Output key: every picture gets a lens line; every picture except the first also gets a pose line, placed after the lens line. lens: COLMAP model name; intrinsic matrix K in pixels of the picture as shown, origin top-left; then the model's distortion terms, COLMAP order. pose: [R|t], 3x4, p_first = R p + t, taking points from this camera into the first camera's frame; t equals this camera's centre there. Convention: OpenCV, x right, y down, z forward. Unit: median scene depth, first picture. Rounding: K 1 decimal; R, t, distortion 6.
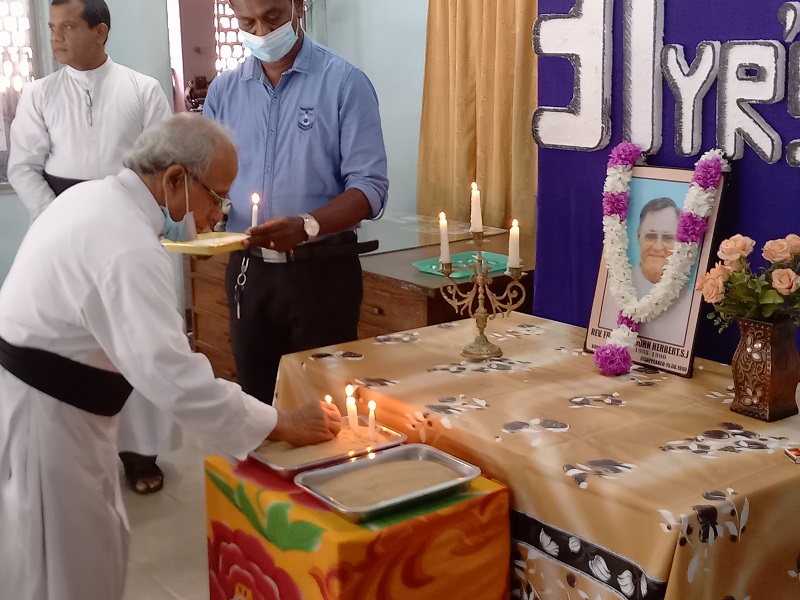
lens RADIAL K [[1112.1, 0, 400.1], [0, 1112.1, 337.1], [0, 0, 1]] dist [0.081058, -0.041757]
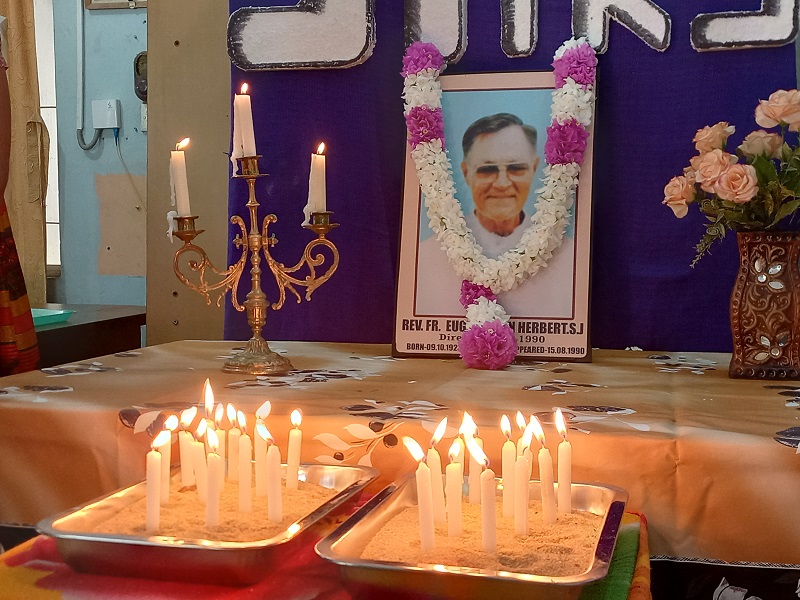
lens RADIAL K [[1112.1, 0, 400.1], [0, 1112.1, 337.1], [0, 0, 1]] dist [0.081058, -0.041757]
pose [[0.788891, -0.049571, 0.612530, -0.238404], [0.144001, 0.983902, -0.105836, 0.074044], [-0.597423, 0.171699, 0.783329, 0.517492]]
